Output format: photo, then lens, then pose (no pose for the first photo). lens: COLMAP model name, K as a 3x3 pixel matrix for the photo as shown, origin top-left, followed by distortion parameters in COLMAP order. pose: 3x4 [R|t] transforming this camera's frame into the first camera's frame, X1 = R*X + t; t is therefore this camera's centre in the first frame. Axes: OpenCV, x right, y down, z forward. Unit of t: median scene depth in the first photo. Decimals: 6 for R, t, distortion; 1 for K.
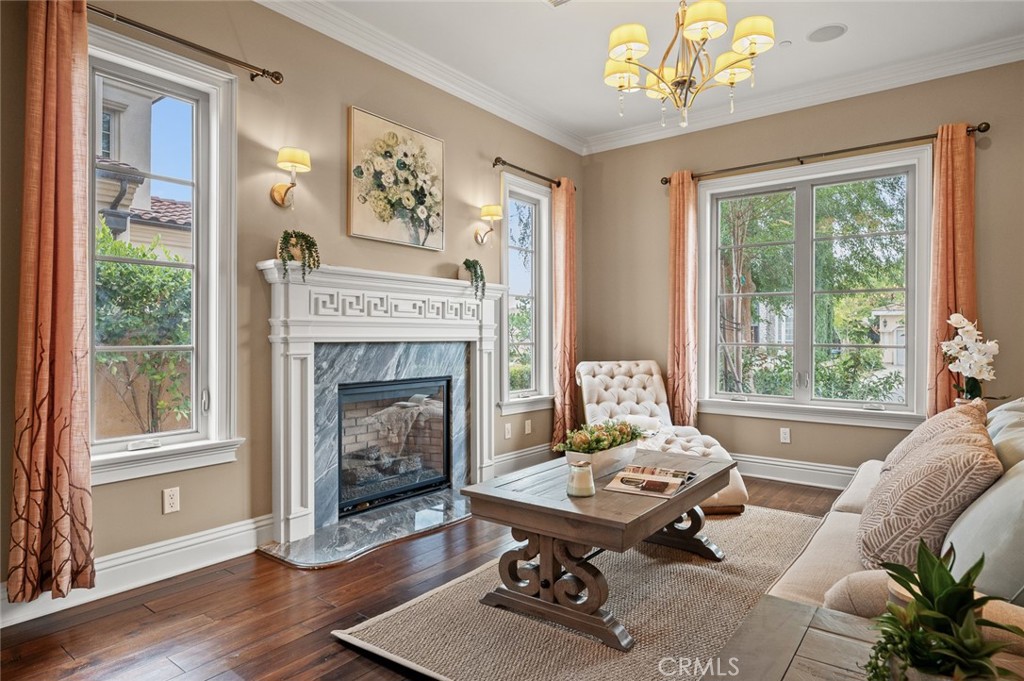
lens RADIAL K [[593.8, 0, 519.1], [0, 593.8, 338.5], [0, 0, 1]] dist [-0.007062, 0.000091]
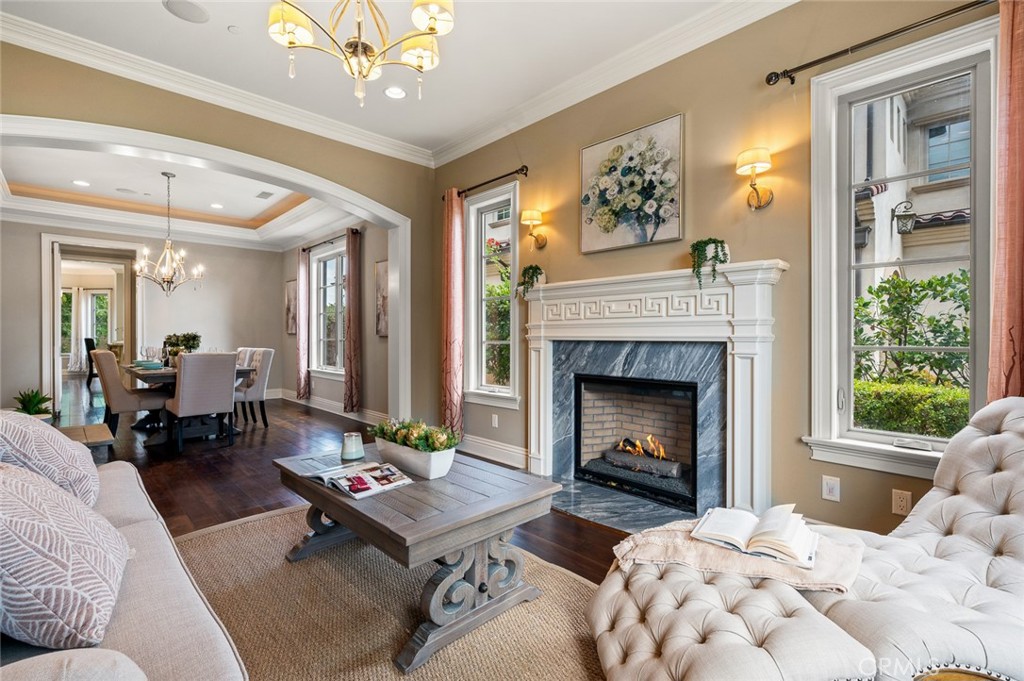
lens RADIAL K [[460.7, 0, 514.3], [0, 460.7, 340.2], [0, 0, 1]] dist [-0.003000, -0.000070]
pose [[-0.162936, 0.009620, -0.986590, 0.623842], [-0.003621, 0.999940, 0.010348, -0.003445], [0.986630, 0.005259, -0.162891, 0.924925]]
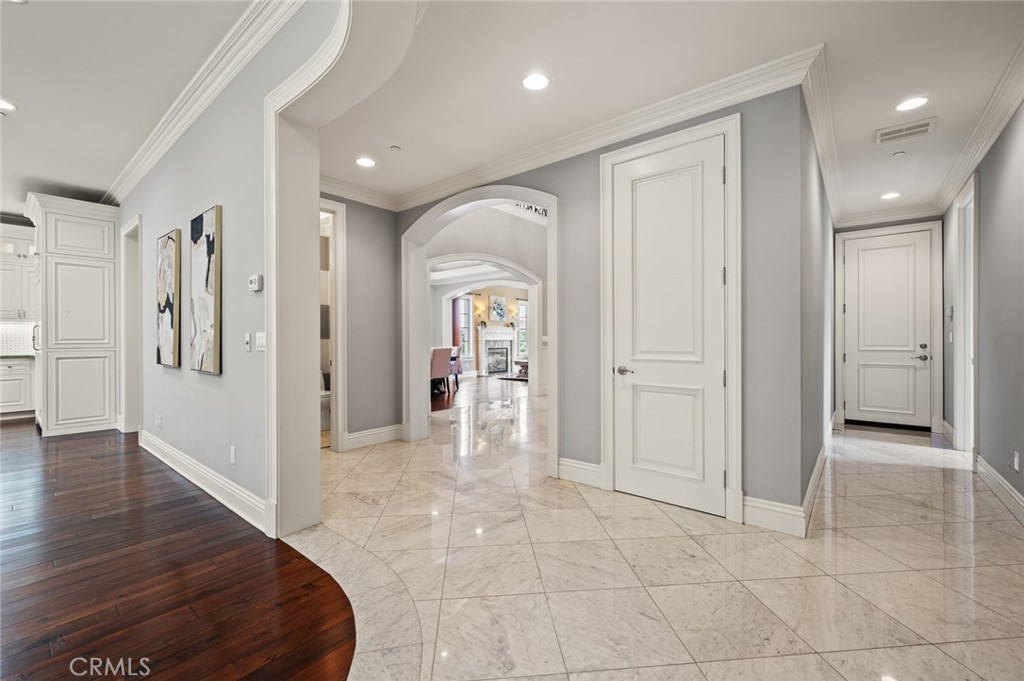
lens RADIAL K [[428.1, 0, 509.8], [0, 428.1, 338.4], [0, 0, 1]] dist [0.001287, 0.000435]
pose [[0.999053, -0.004924, -0.043230, 0.049239], [0.004823, 0.999985, -0.002443, -0.001141], [0.043241, 0.002232, 0.999062, -2.509861]]
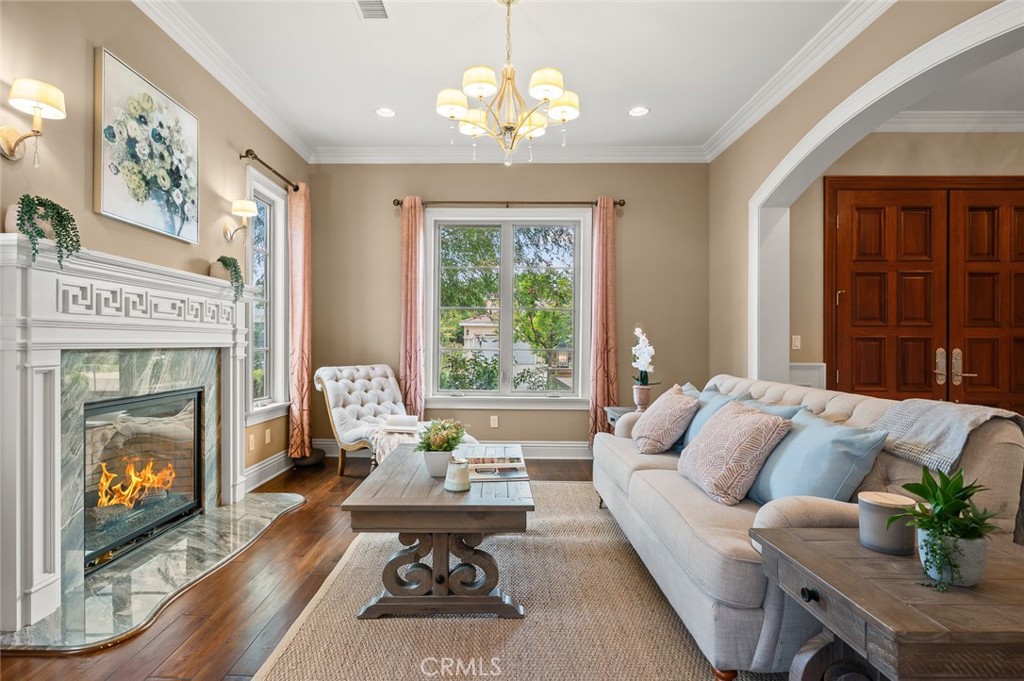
lens RADIAL K [[532.3, 0, 505.5], [0, 532.3, 345.0], [0, 0, 1]] dist [-0.000470, -0.002624]
pose [[0.797590, 0.000152, 0.603200, -0.254150], [-0.002075, 0.999995, 0.002493, -0.001977], [-0.603196, -0.003240, 0.797586, 0.106802]]
